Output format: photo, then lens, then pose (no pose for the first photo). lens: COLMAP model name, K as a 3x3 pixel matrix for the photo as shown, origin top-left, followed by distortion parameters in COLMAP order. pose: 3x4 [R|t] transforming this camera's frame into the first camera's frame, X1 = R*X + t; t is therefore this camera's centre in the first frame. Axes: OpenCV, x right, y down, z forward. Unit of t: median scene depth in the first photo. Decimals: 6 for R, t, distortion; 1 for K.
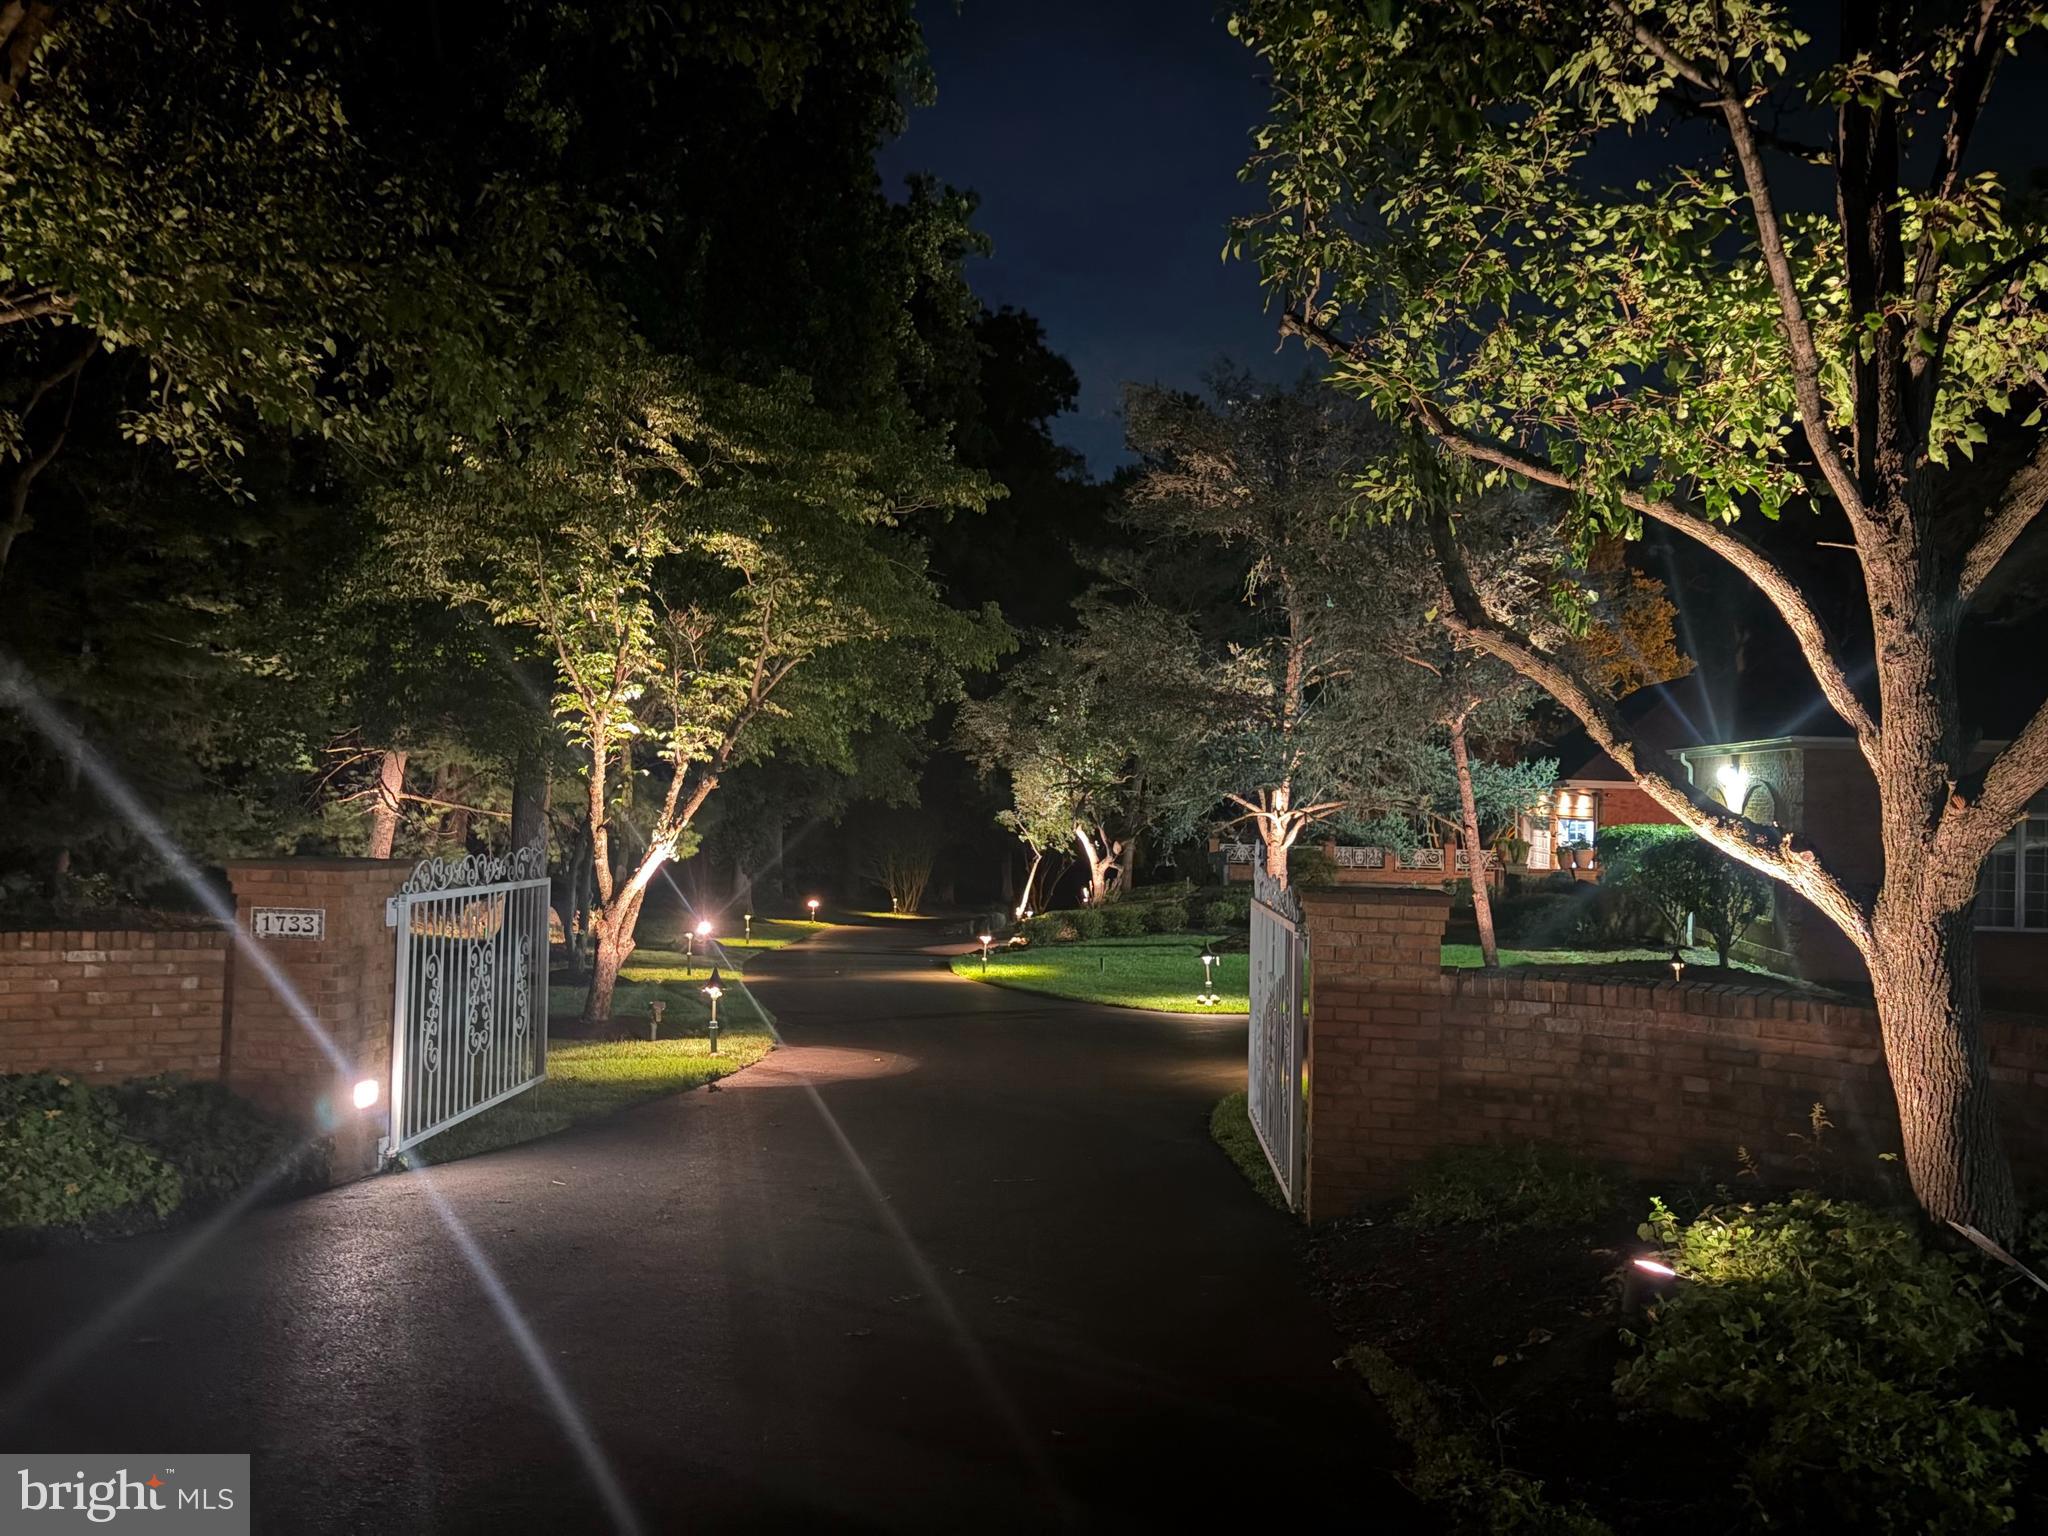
lens RADIAL K [[1570.8, 0, 1014.0], [0, 1570.8, 773.9], [0, 0, 1]] dist [0.051788, -0.042338]
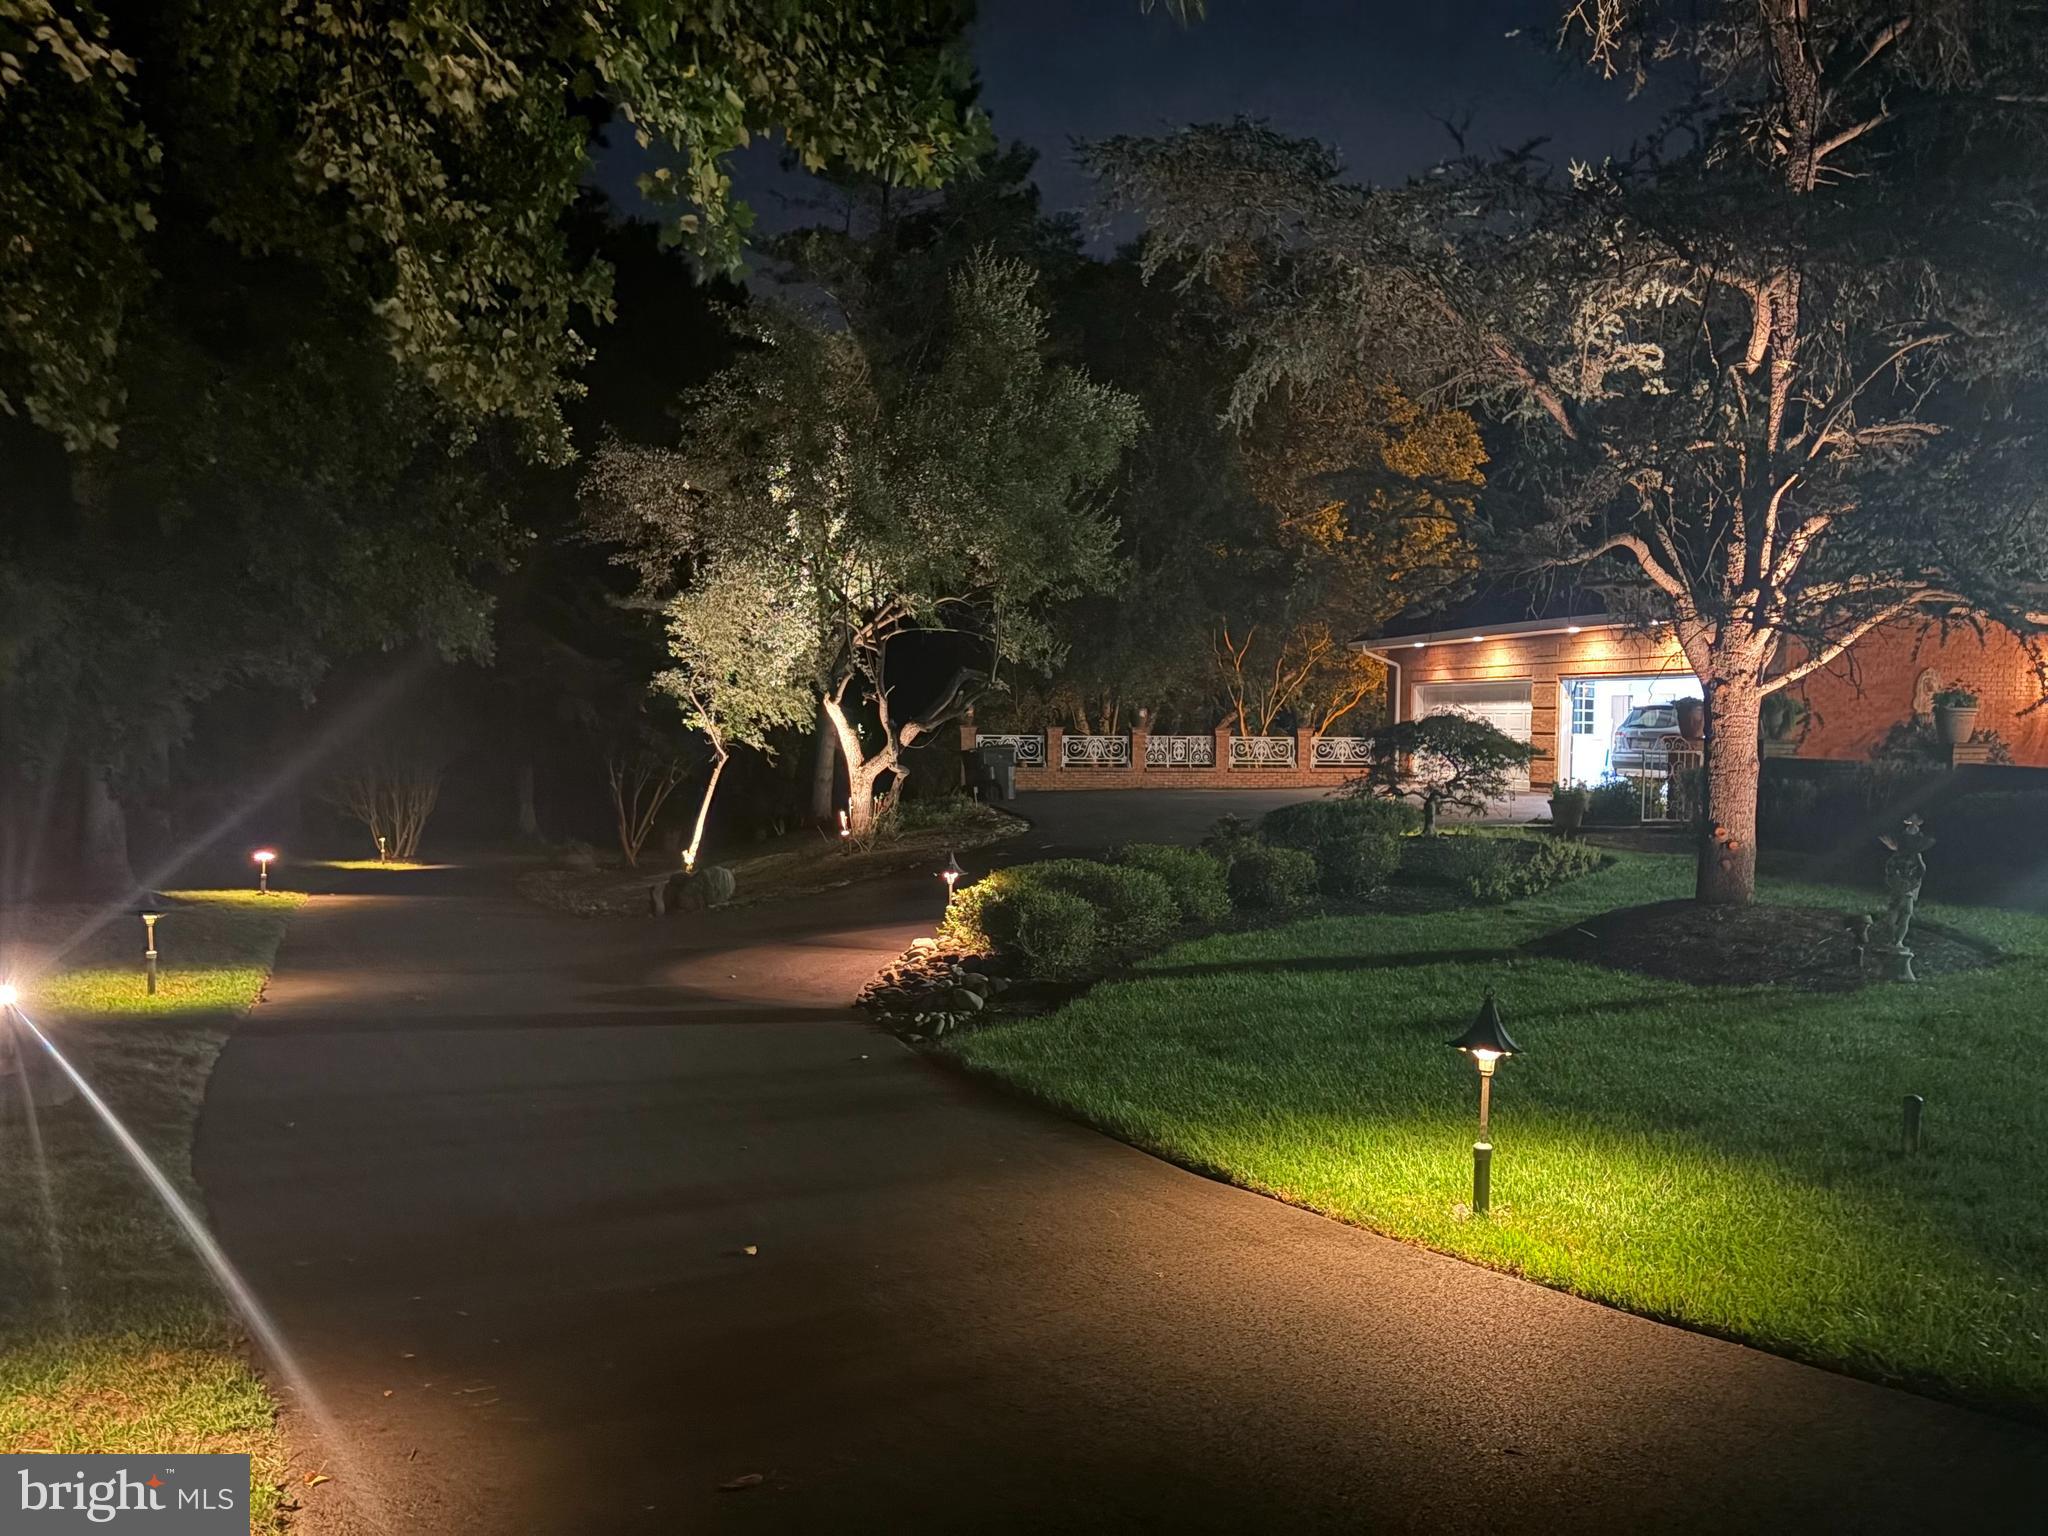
lens RADIAL K [[1553.3, 0, 1013.0], [0, 1553.3, 767.9], [0, 0, 1]] dist [0.165443, -0.317551]
pose [[0.933382, -0.017550, 0.358454, -0.498784], [-0.000221, 0.998775, 0.049473, 0.171893], [-0.358883, -0.046256, 0.932236, 2.592840]]
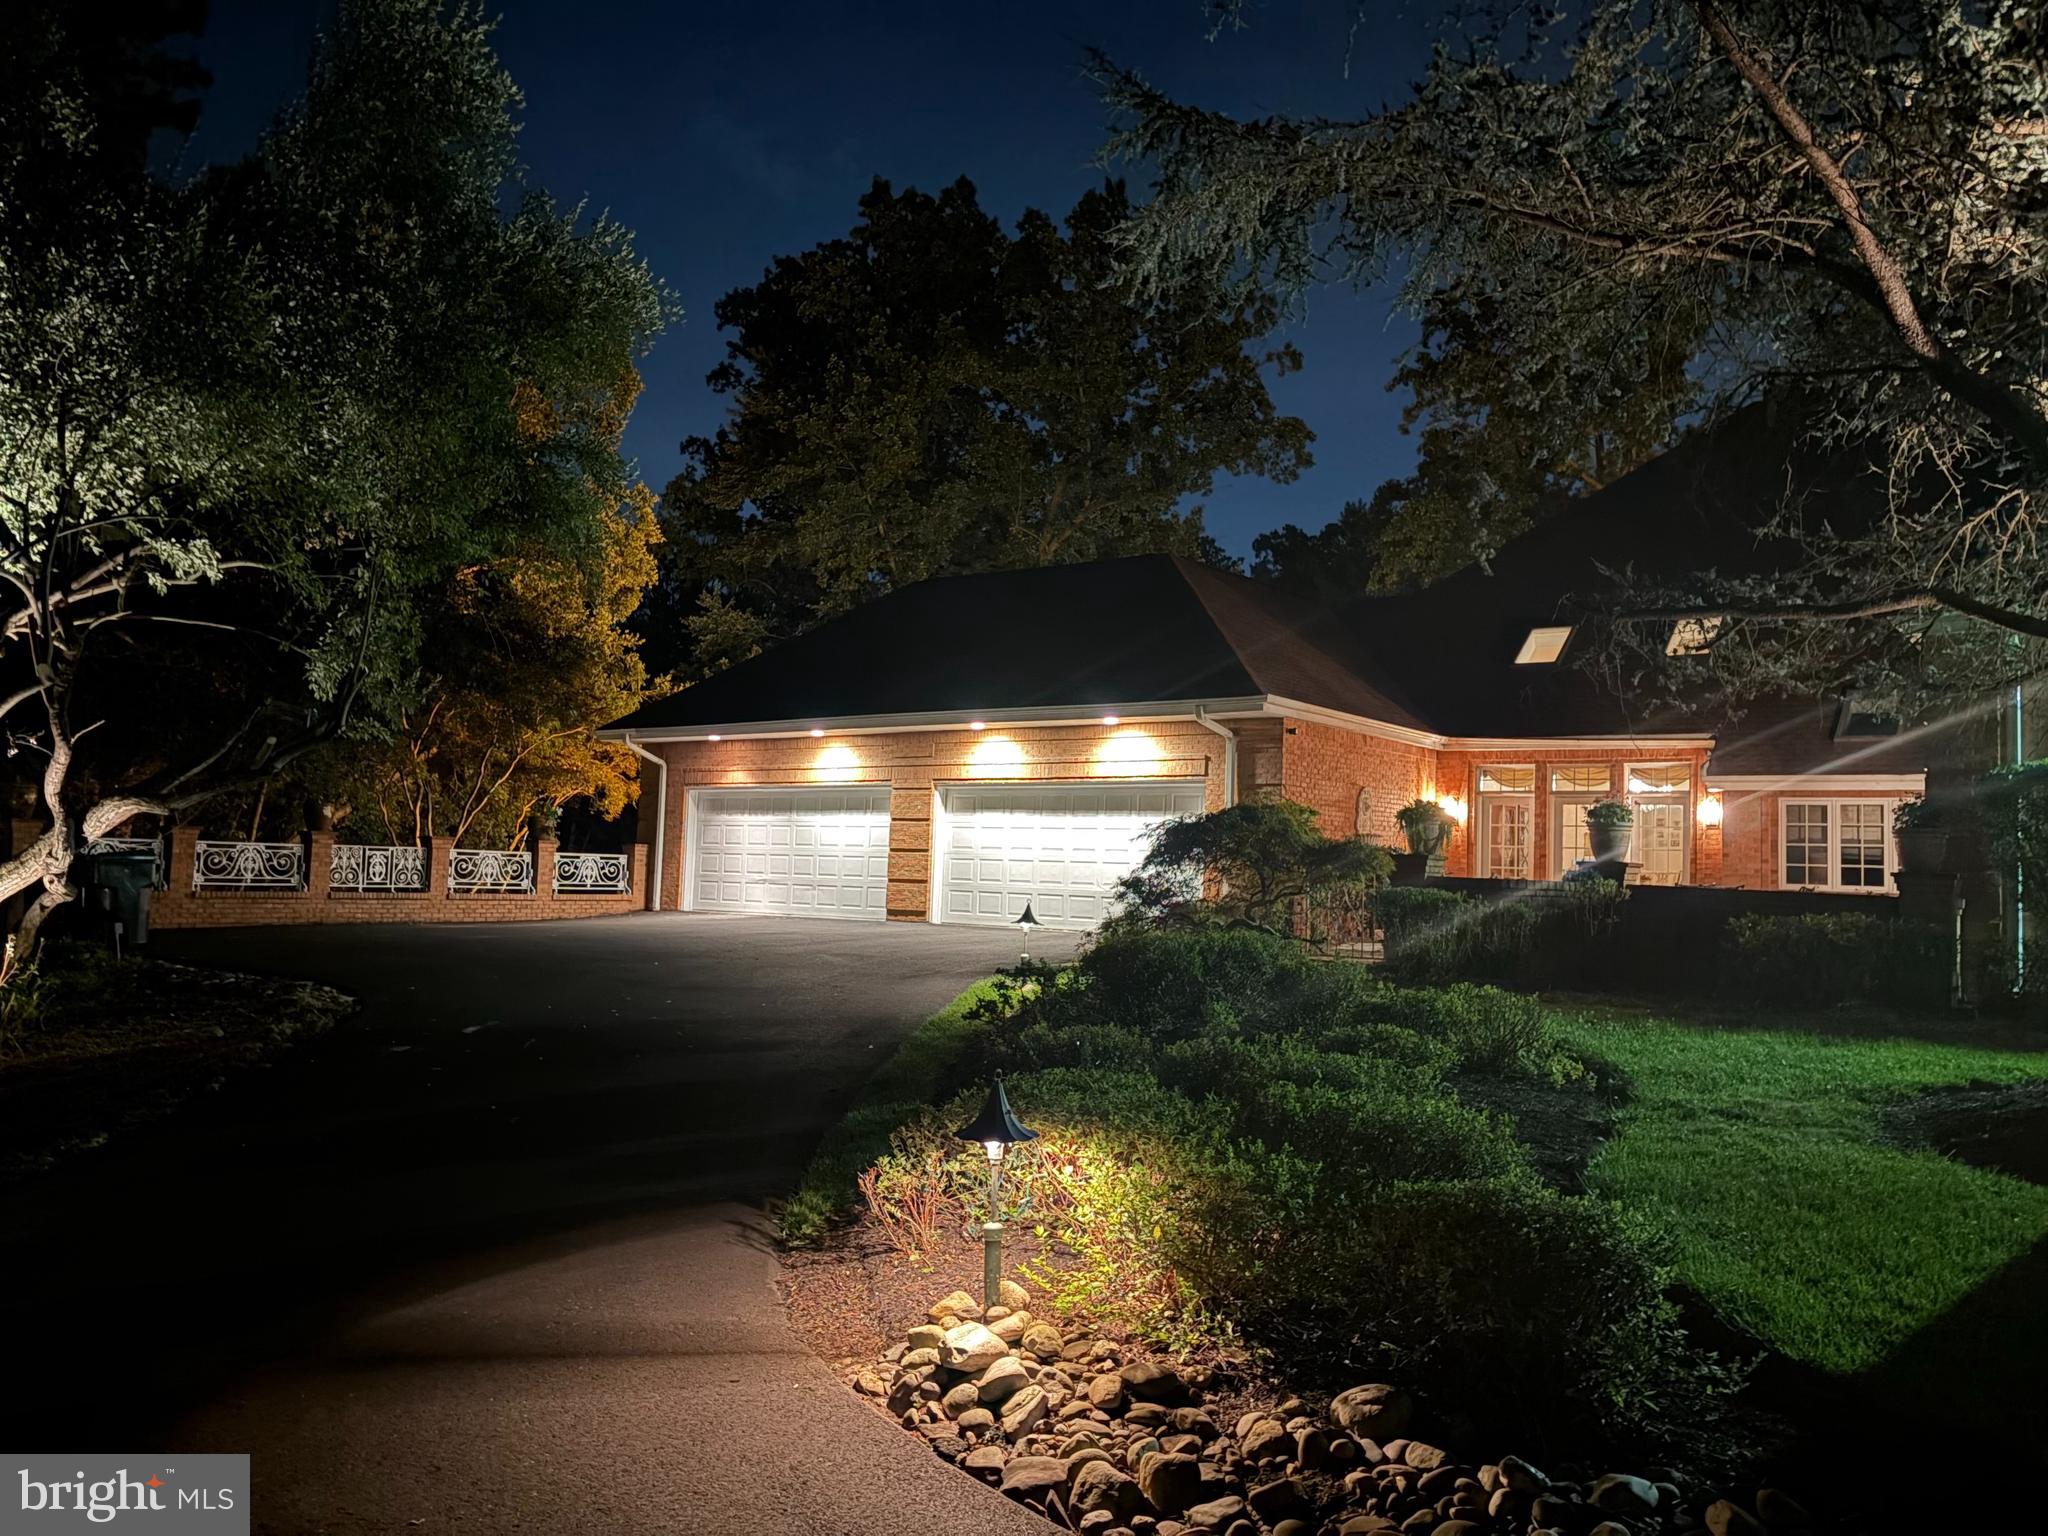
lens RADIAL K [[1553.3, 0, 1013.0], [0, 1553.3, 767.9], [0, 0, 1]] dist [0.165443, -0.317551]
pose [[0.496573, 0.059037, 0.865985, -0.524763], [-0.034183, 0.998240, -0.048453, 0.248038], [-0.867322, -0.005542, 0.497717, 3.844027]]
